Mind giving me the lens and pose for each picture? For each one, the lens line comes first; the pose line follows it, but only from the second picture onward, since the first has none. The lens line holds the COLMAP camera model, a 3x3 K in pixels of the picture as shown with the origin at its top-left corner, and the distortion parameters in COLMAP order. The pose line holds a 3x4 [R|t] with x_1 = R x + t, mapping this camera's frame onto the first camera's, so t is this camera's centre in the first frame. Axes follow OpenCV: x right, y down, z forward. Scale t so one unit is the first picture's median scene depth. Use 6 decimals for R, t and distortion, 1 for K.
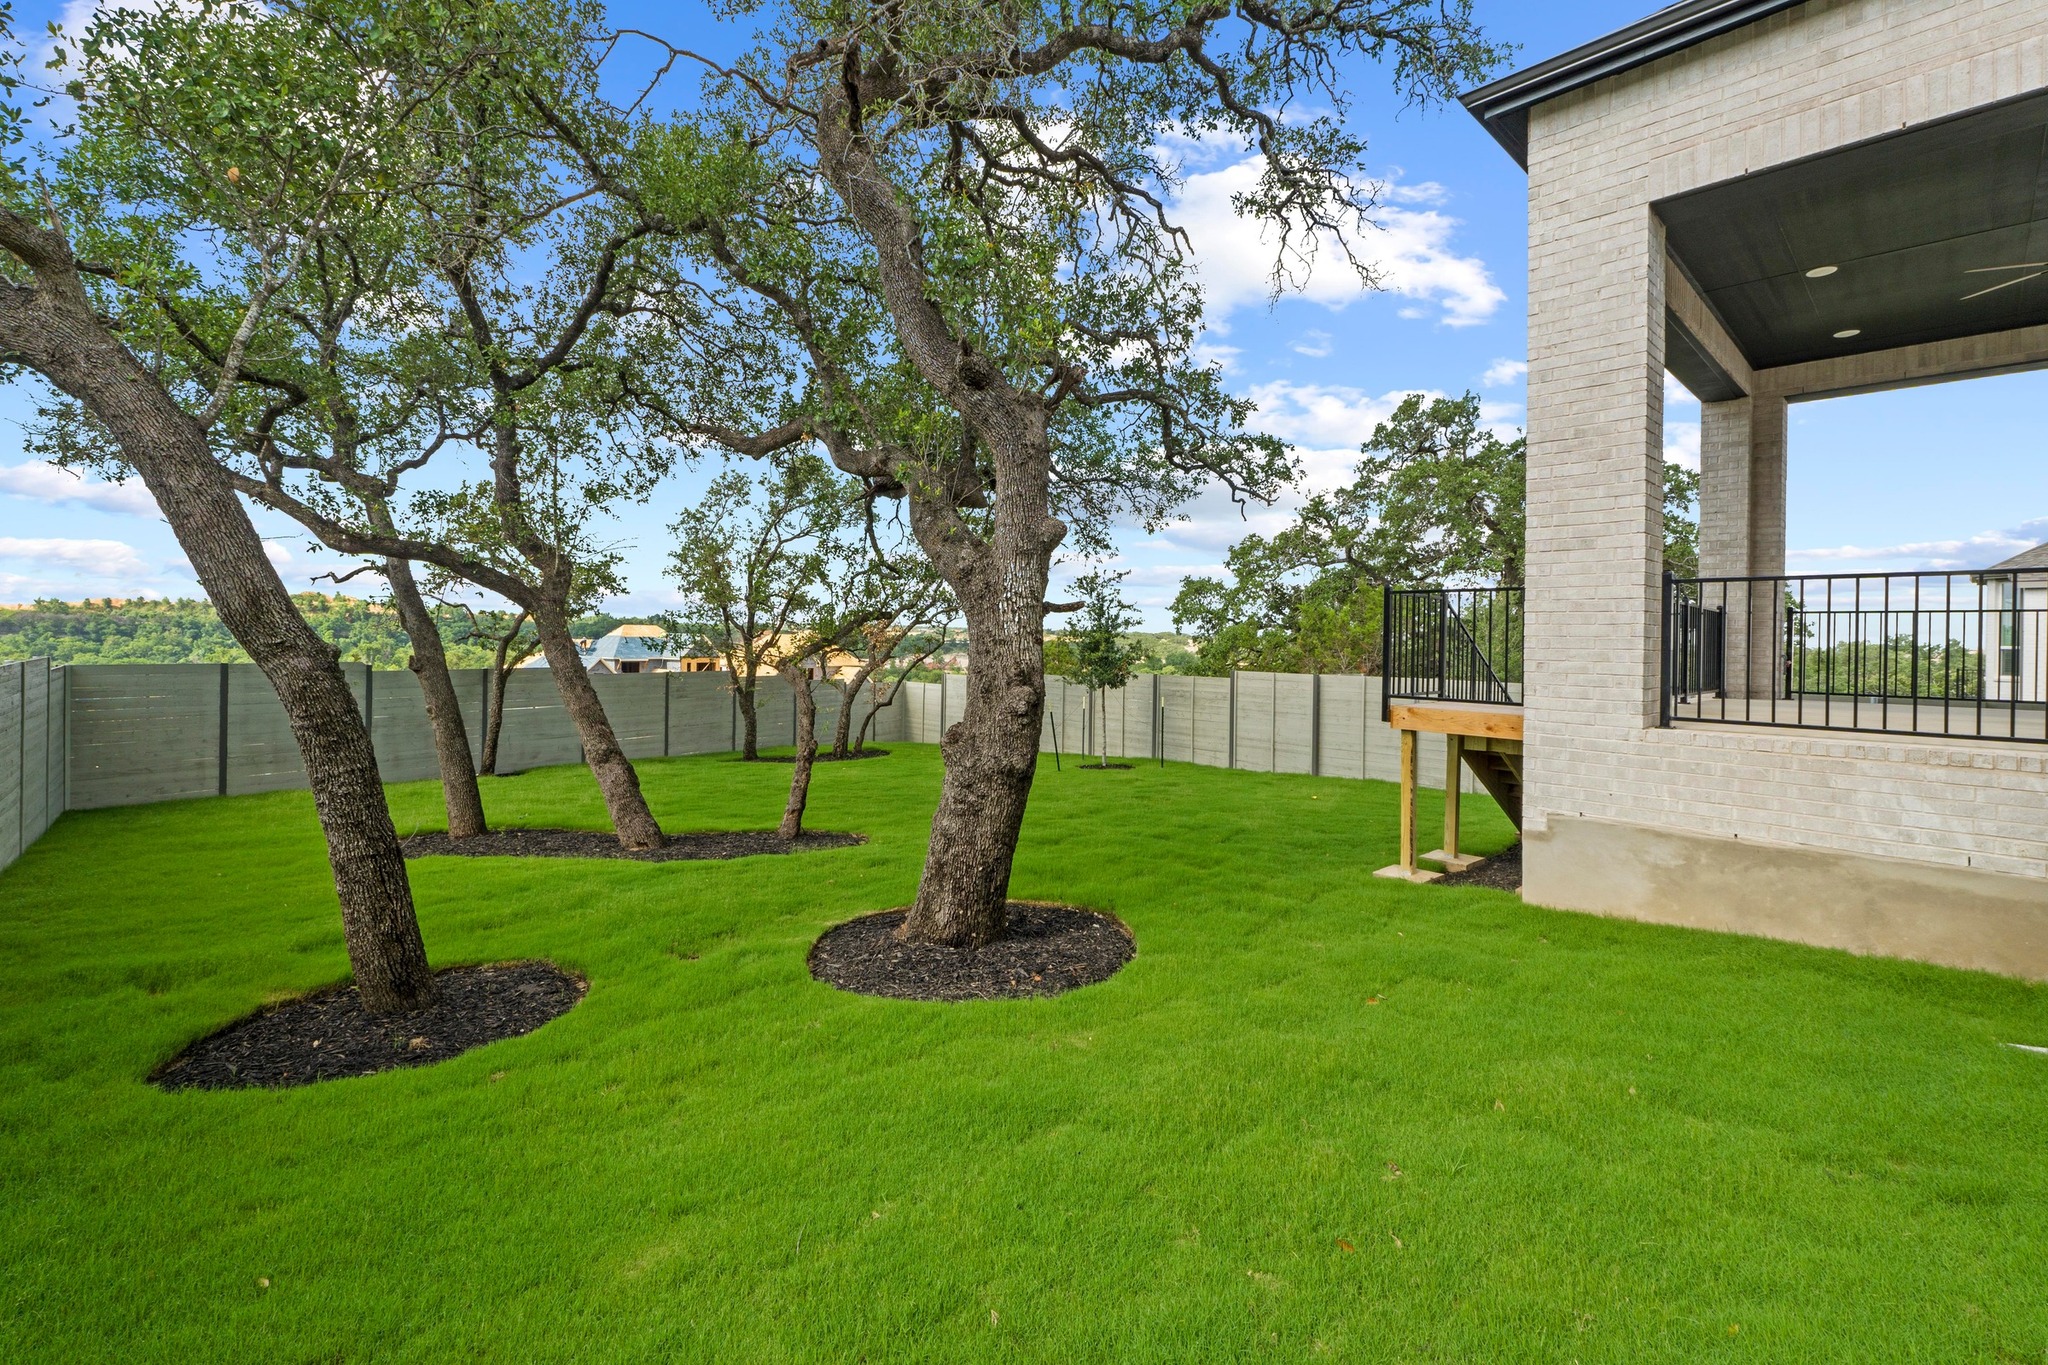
lens RADIAL K [[876.5, 0, 1023.1], [0, 876.5, 661.5], [0, 0, 1]] dist [-0.002104, -0.000003]
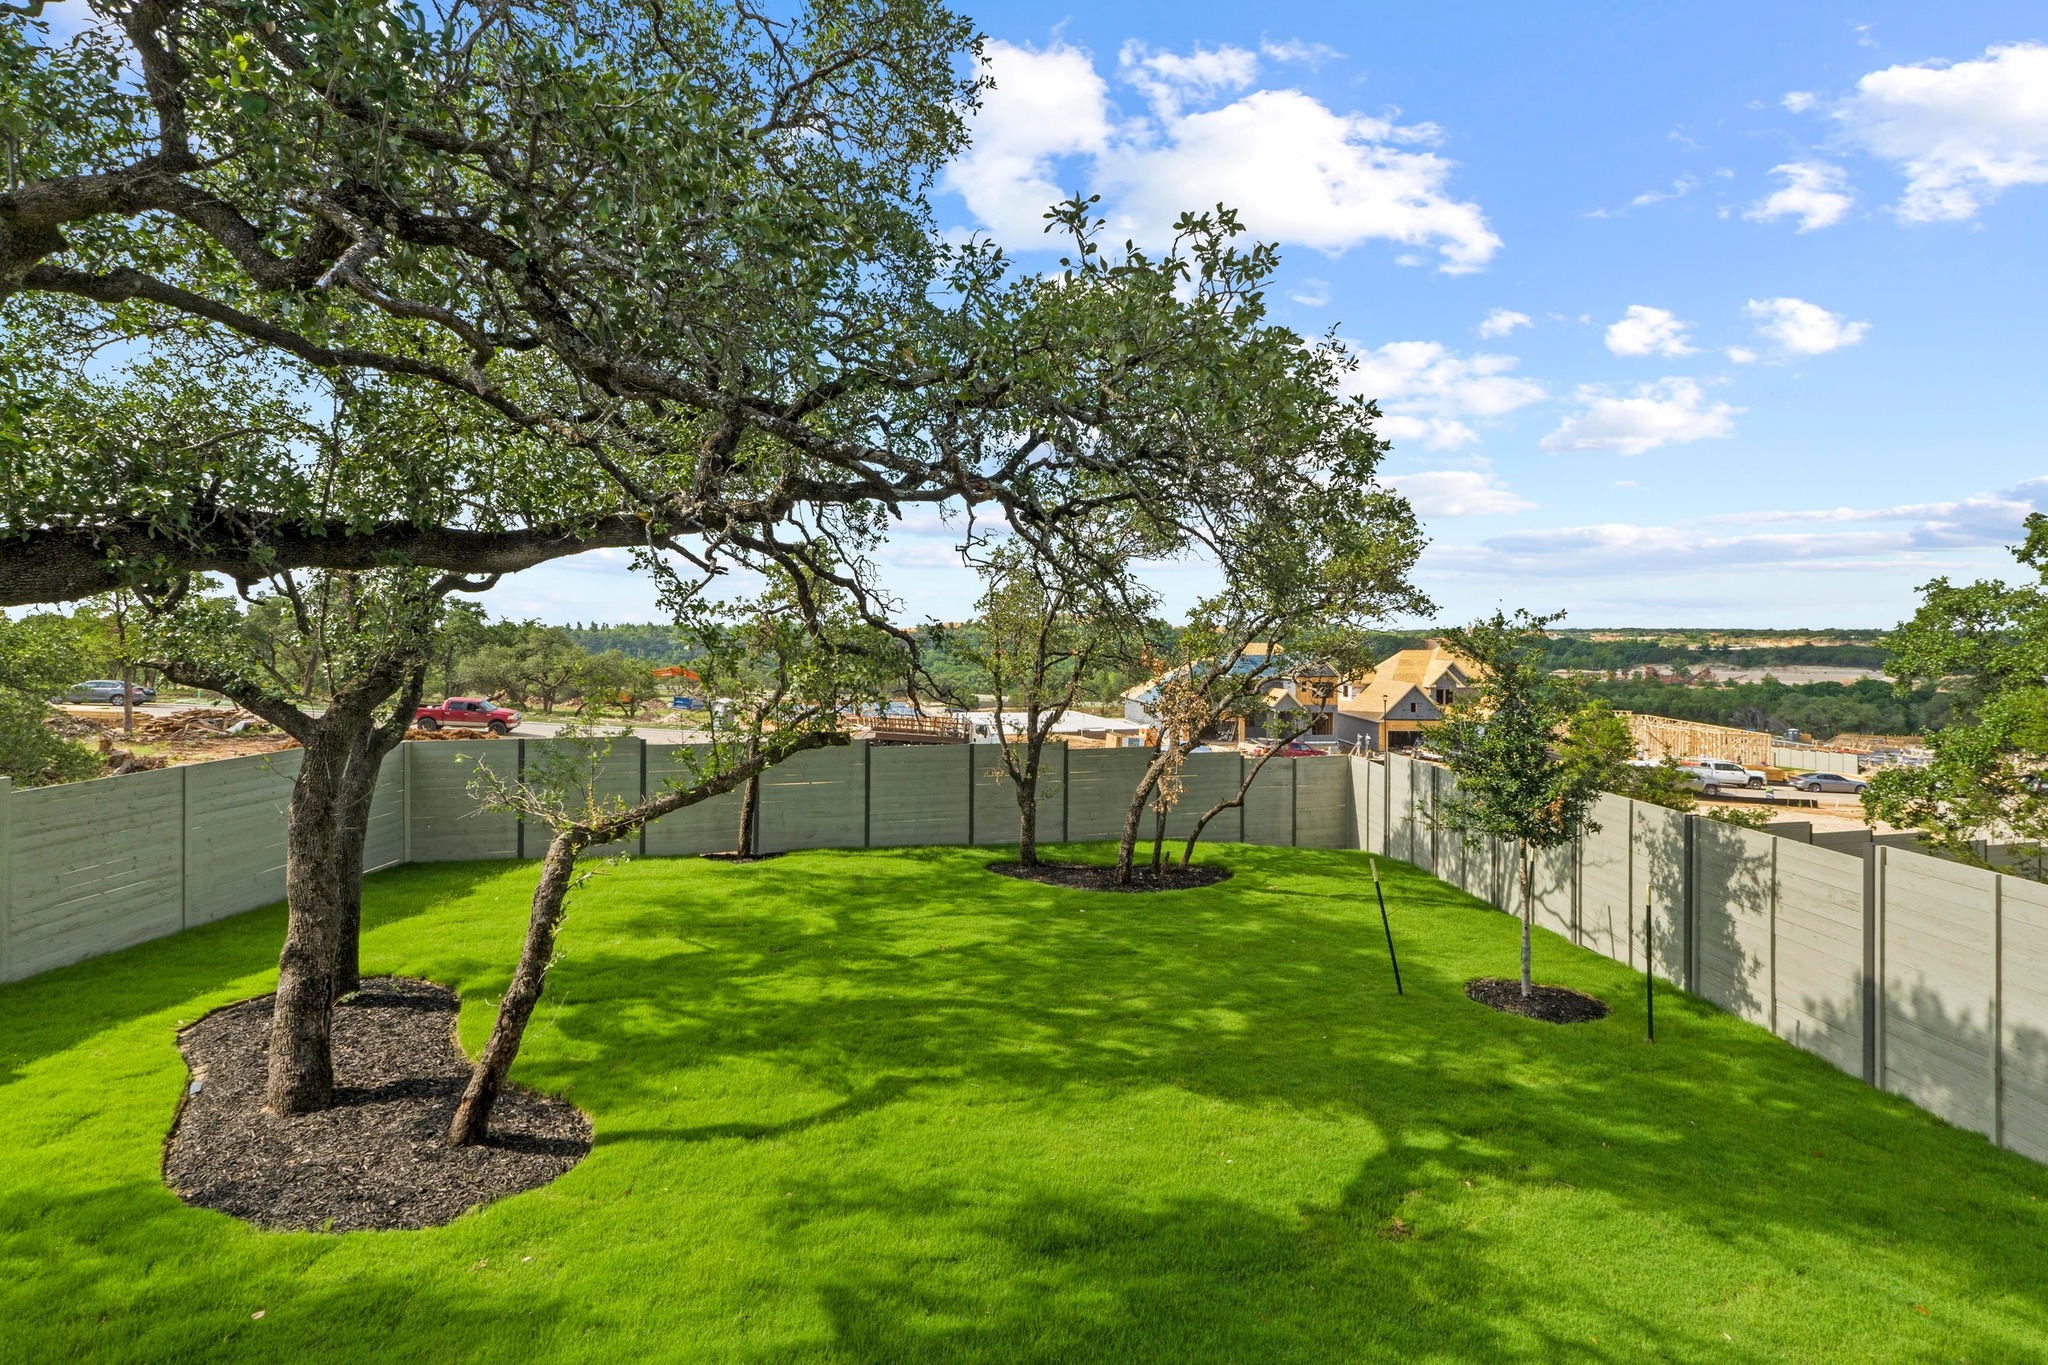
lens RADIAL K [[876.5, 0, 1023.1], [0, 876.5, 661.5], [0, 0, 1]] dist [-0.002104, -0.000003]
pose [[0.726191, 0.003711, -0.687483, 0.228289], [-0.007649, 0.999967, -0.002681, -0.070048], [0.687451, 0.007205, 0.726195, 0.443387]]
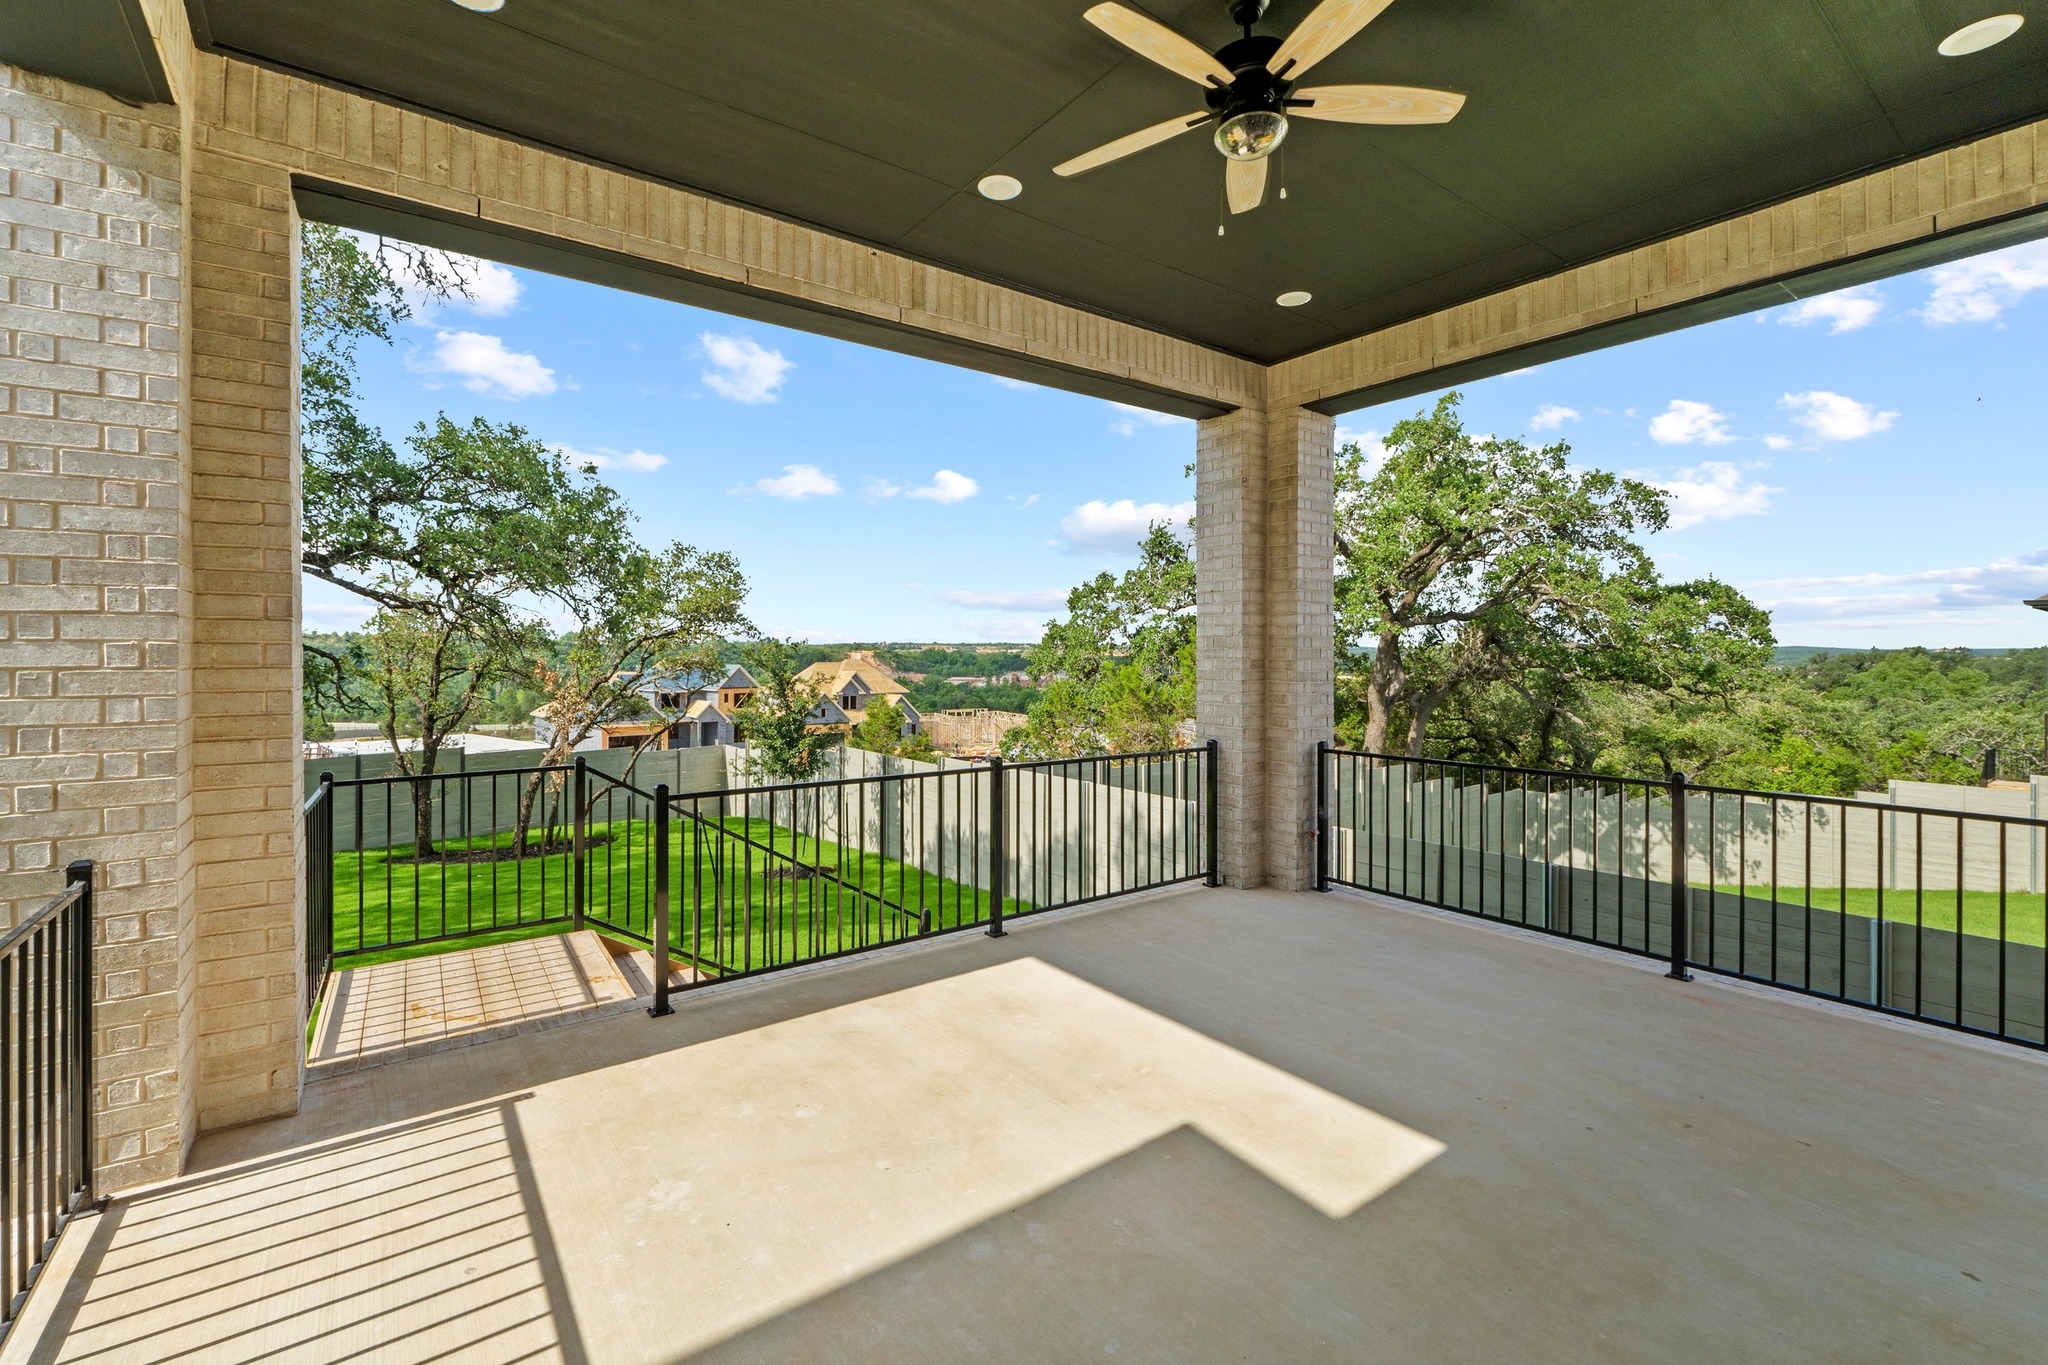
lens RADIAL K [[876.5, 0, 1023.1], [0, 876.5, 661.5], [0, 0, 1]] dist [-0.002104, -0.000003]
pose [[0.990564, -0.015230, -0.136199, 0.429822], [0.013178, 0.999786, -0.015953, -0.064379], [0.136413, 0.014008, 0.990553, 0.204192]]
